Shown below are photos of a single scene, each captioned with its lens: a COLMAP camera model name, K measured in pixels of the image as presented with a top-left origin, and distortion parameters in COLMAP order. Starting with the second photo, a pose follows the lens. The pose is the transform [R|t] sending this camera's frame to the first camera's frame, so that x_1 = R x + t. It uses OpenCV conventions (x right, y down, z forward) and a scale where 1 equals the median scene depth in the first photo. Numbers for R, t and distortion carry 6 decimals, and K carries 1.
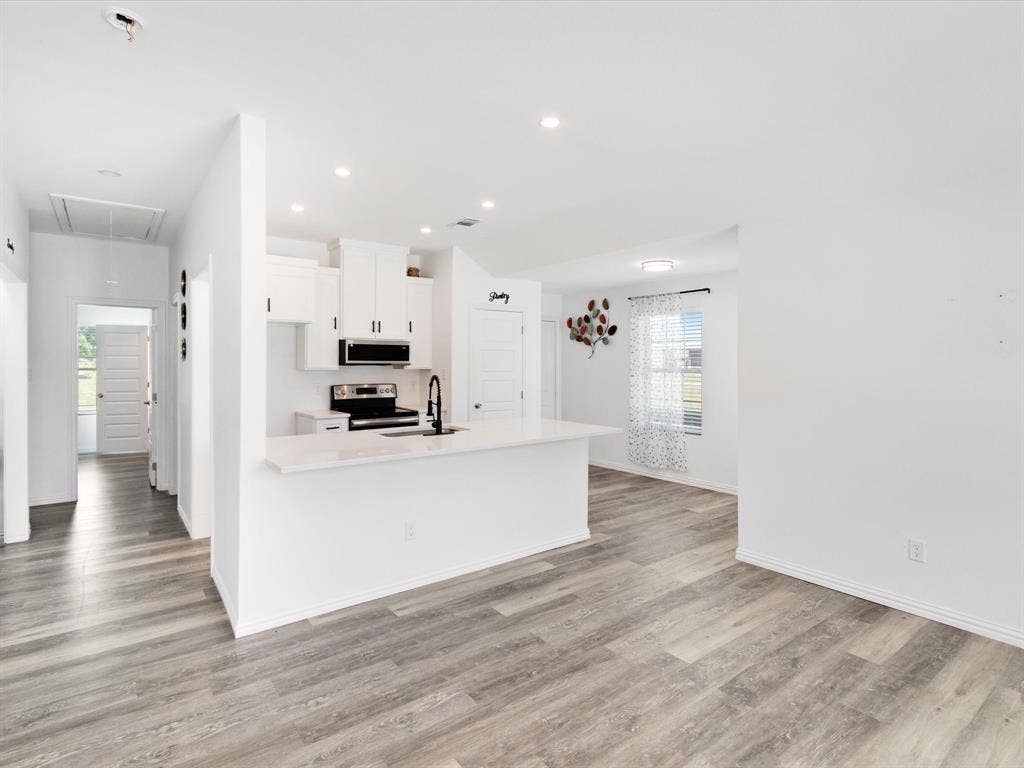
lens RADIAL K [[534.1, 0, 499.9], [0, 534.1, 366.3], [0, 0, 1]] dist [0.004775, 0.000062]
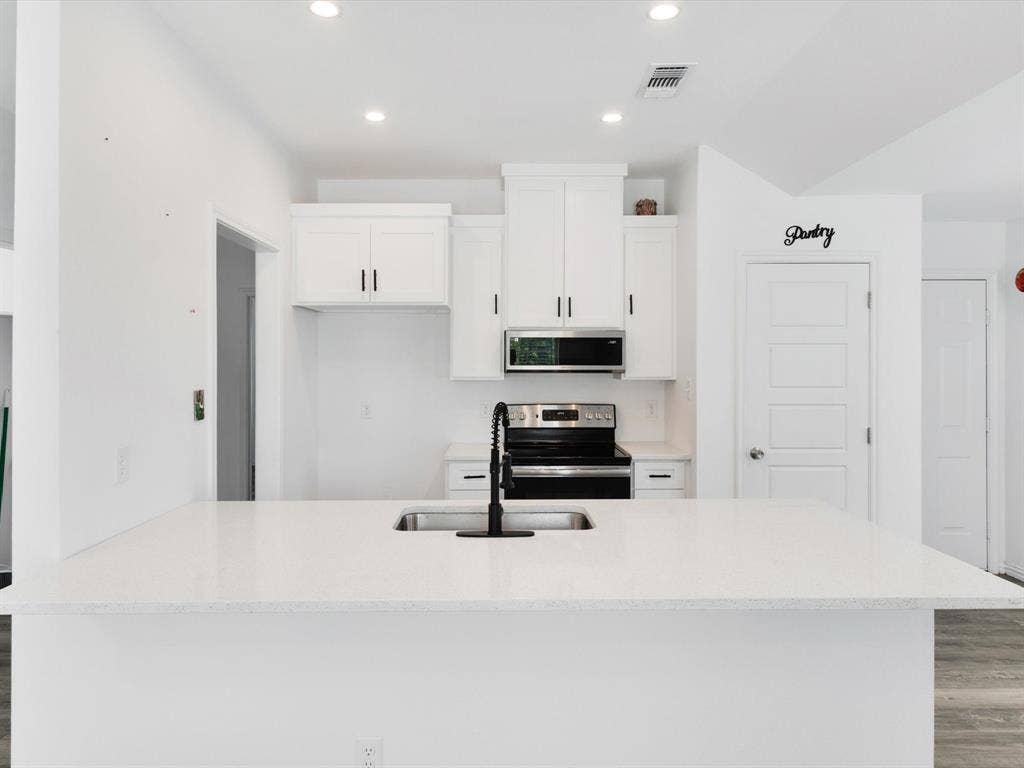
lens RADIAL K [[679.3, 0, 498.2], [0, 679.3, 360.5], [0, 0, 1]] dist [0.001661, -0.000003]
pose [[0.810696, -0.002524, -0.585463, 0.131016], [-0.002410, 0.999968, -0.007648, -0.008698], [0.585463, 0.007611, 0.810663, 0.323771]]
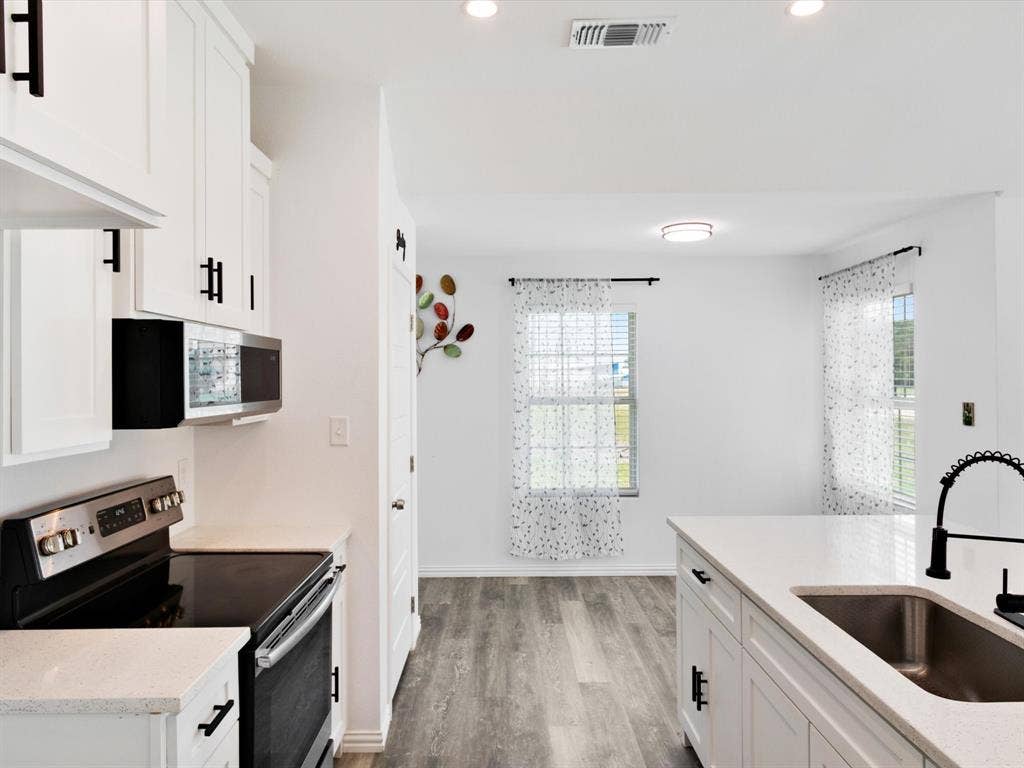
lens RADIAL K [[682.7, 0, 512.0], [0, 682.7, 384.0], [0, 0, 1]] dist [-0.003042, -0.000591]
pose [[0.593245, -0.011981, 0.804933, -0.389310], [0.011820, 0.999911, 0.006171, -0.018586], [-0.804935, 0.005853, 0.593334, 0.598879]]
